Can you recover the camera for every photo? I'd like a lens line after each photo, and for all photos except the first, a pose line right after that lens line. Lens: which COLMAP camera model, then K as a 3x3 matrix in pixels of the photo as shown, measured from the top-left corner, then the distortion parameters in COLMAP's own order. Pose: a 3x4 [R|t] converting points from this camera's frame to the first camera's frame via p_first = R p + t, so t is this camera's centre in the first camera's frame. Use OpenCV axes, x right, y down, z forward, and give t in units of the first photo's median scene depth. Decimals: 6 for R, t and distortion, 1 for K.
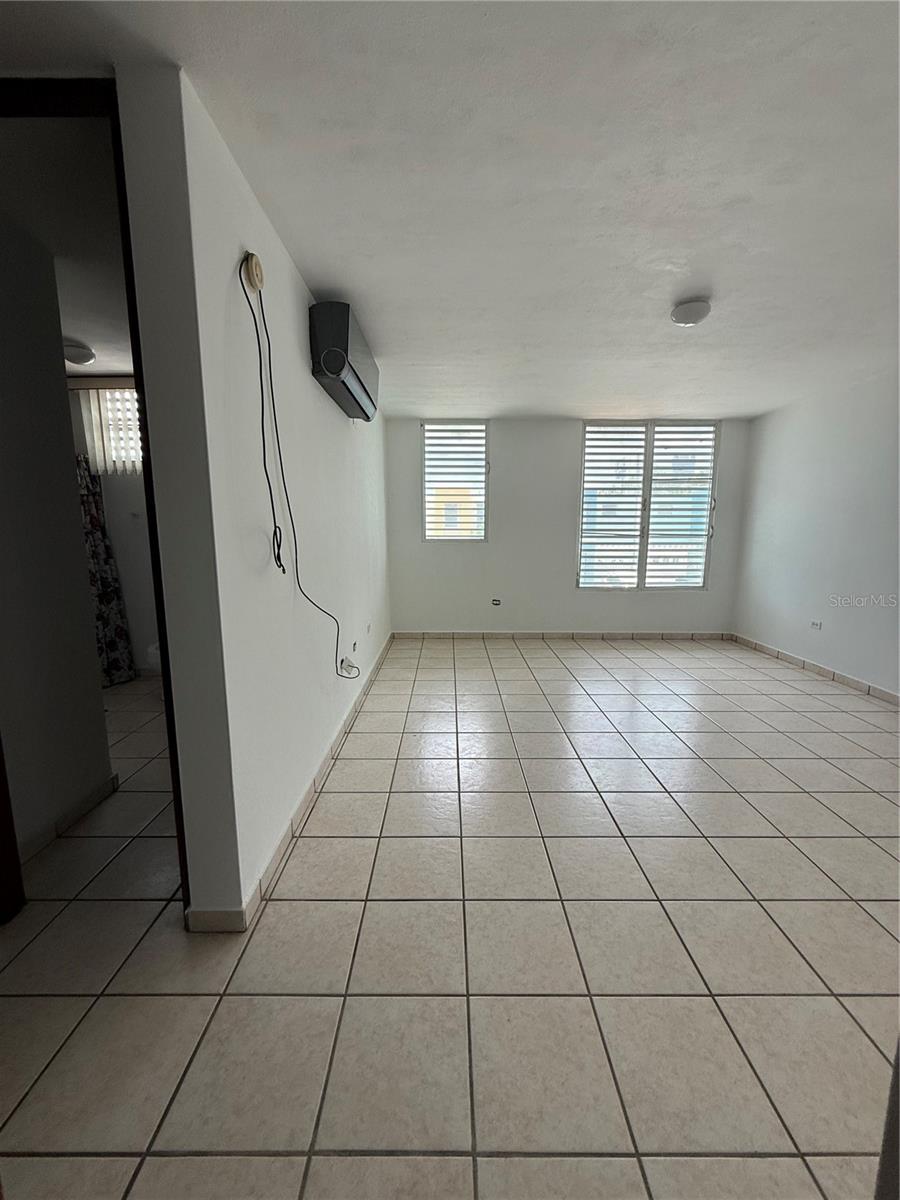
lens RADIAL K [[476.1, 0, 445.9], [0, 476.1, 602.4], [0, 0, 1]] dist [0.002035, 0.000761]
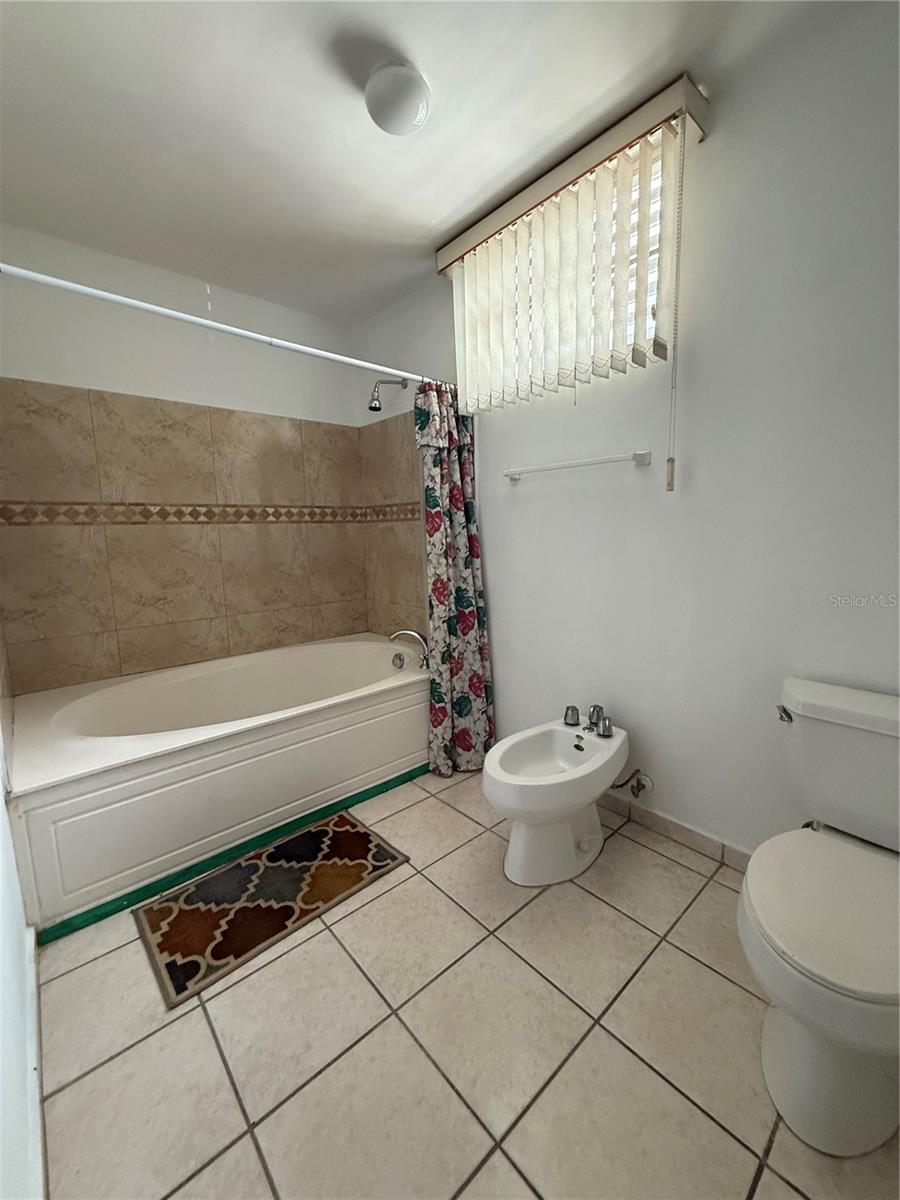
lens RADIAL K [[476.1, 0, 441.9], [0, 476.1, 603.9], [0, 0, 1]] dist [0.002035, 0.000761]
pose [[0.654996, 0.085456, -0.750785, -0.292325], [-0.087355, 0.995486, 0.037099, -0.054491], [0.750566, 0.041285, 0.659504, 0.598108]]
